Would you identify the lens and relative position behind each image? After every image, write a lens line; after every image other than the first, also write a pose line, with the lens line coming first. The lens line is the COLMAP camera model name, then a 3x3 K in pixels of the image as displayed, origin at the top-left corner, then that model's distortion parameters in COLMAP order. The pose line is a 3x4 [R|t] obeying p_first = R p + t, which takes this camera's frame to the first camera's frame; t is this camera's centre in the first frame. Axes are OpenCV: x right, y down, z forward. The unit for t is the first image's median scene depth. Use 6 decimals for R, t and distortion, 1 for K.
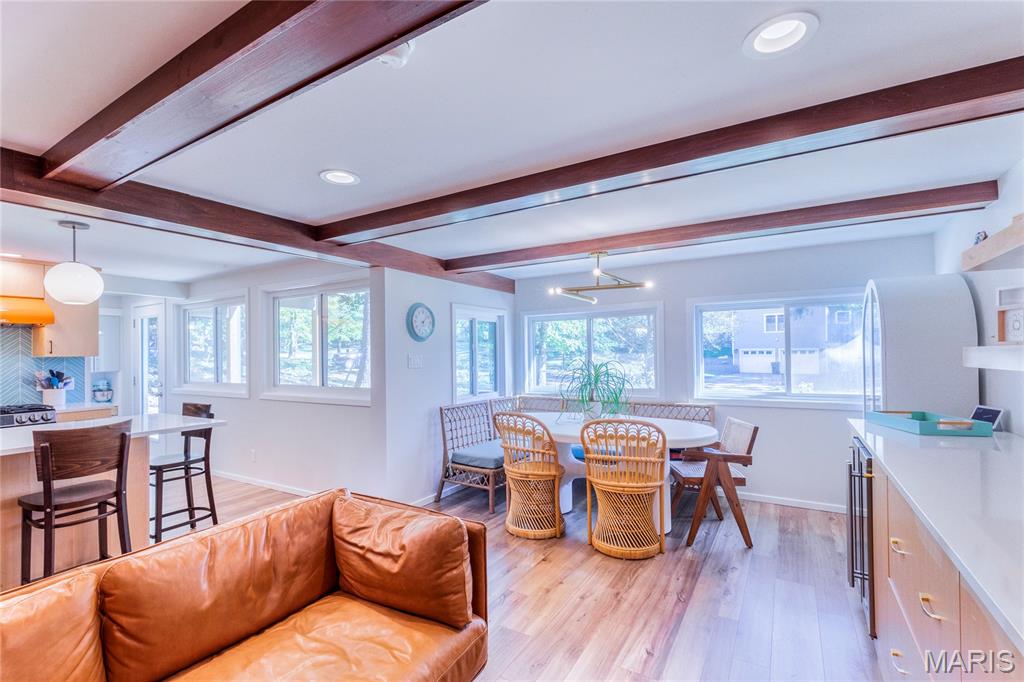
lens RADIAL K [[459.4, 0, 514.7], [0, 459.4, 346.0], [0, 0, 1]] dist [0.008255, 0.000163]
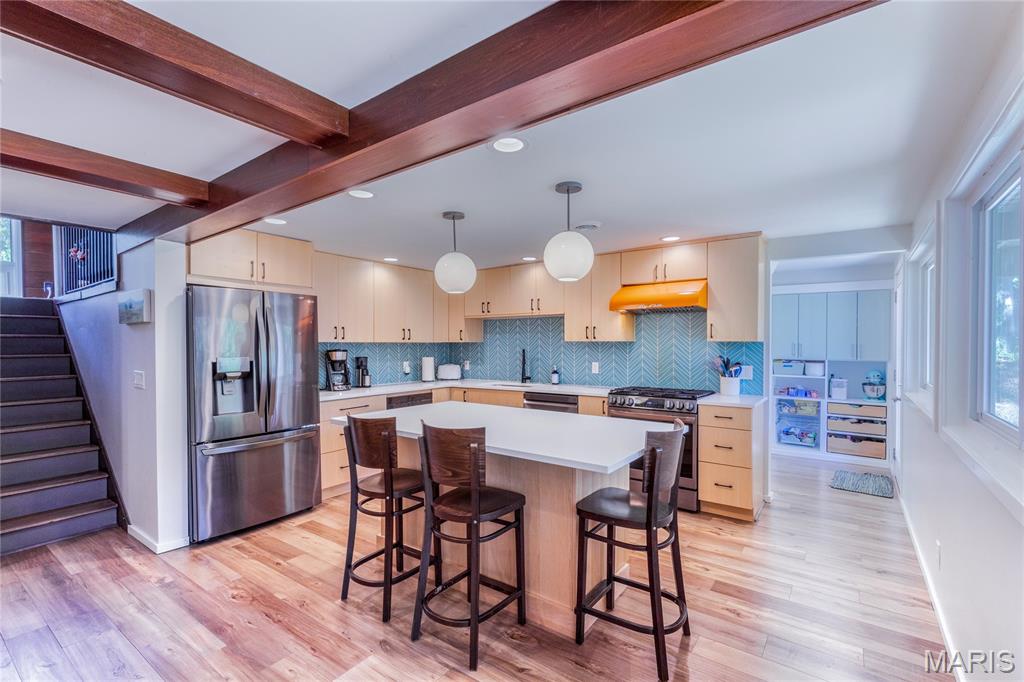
lens RADIAL K [[459.4, 0, 508.7], [0, 459.4, 351.2], [0, 0, 1]] dist [0.008255, 0.000163]
pose [[-0.089056, 0.034178, -0.995440, -0.072023], [0.010943, 0.999384, 0.033334, 0.009189], [0.995967, -0.007925, -0.089375, 0.785523]]
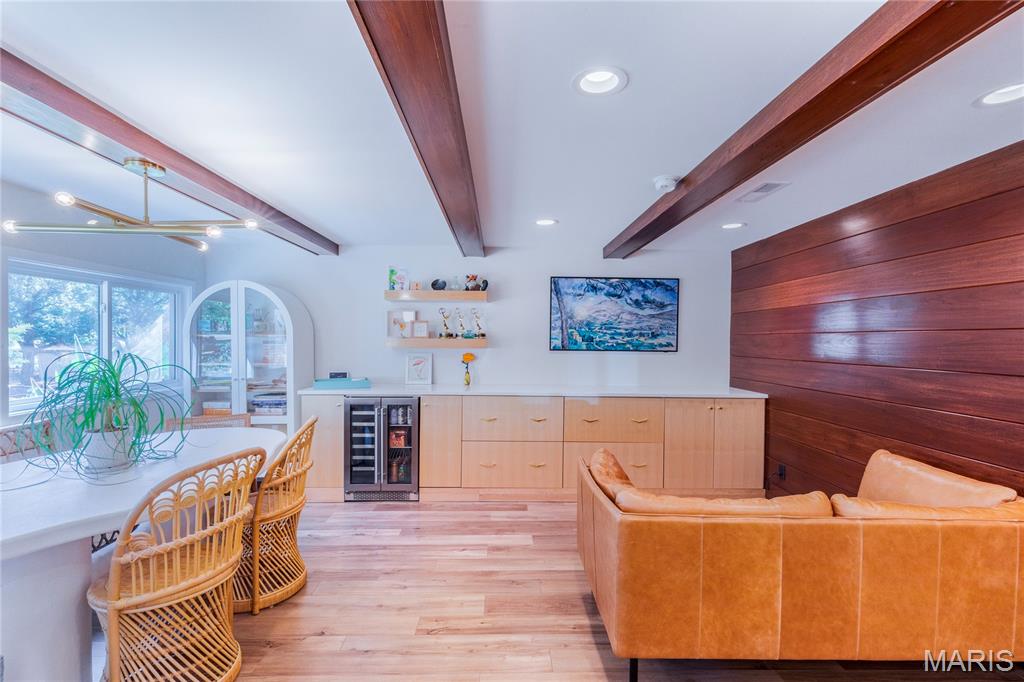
lens RADIAL K [[459.4, 0, 514.1], [0, 459.4, 348.4], [0, 0, 1]] dist [0.008255, 0.000163]
pose [[-0.540957, -0.010077, 0.840990, -0.560897], [-0.010965, 0.999928, 0.004928, 0.018624], [-0.840979, -0.006556, -0.541028, 0.930986]]
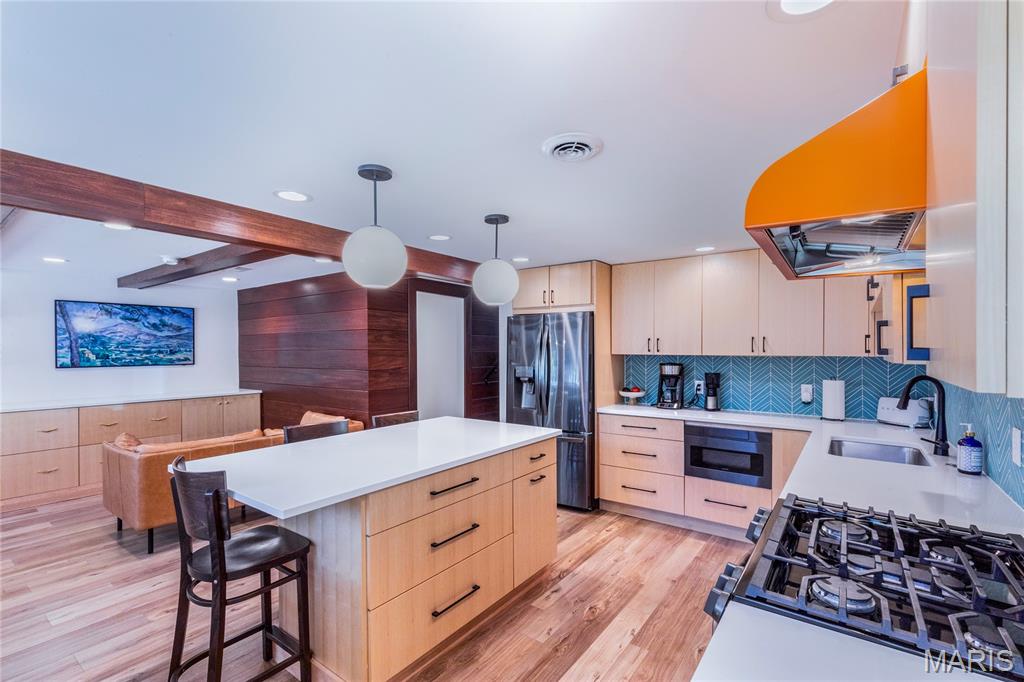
lens RADIAL K [[459.4, 0, 509.1], [0, 459.4, 352.7], [0, 0, 1]] dist [0.008255, 0.000163]
pose [[-0.994914, 0.018503, 0.099018, -1.002430], [0.018334, 0.999828, -0.002617, 0.012038], [-0.099049, -0.000788, -0.995082, 1.375857]]
